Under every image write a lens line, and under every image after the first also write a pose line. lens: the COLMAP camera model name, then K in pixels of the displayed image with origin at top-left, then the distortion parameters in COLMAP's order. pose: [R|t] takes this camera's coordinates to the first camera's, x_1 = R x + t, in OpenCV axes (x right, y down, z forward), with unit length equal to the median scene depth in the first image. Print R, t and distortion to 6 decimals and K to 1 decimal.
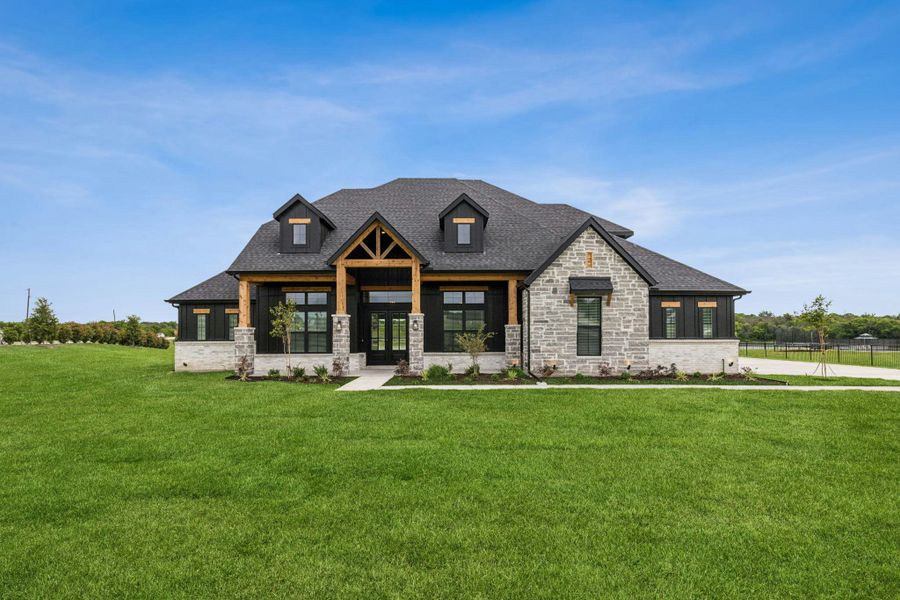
lens RADIAL K [[408.7, 0, 450.4], [0, 408.7, 304.5], [0, 0, 1]] dist [0.009748, 0.001439]
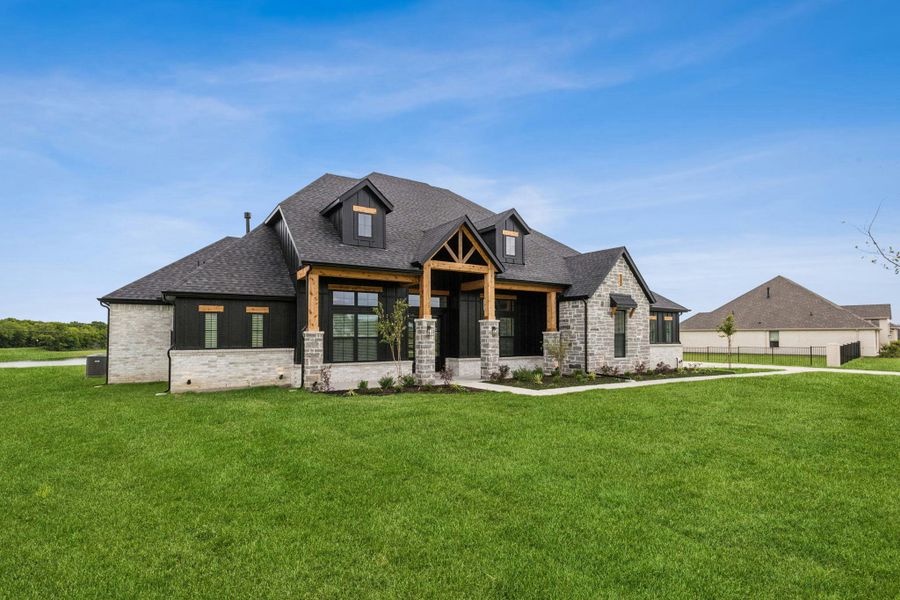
lens RADIAL K [[513.7, 0, 449.8], [0, 513.7, 302.1], [0, 0, 1]] dist [-0.002241, 0.001672]
pose [[0.828199, 0.043076, 0.558777, -0.875458], [-0.039070, 0.999054, -0.019109, 0.006393], [-0.559071, -0.006005, 0.829098, -0.003204]]
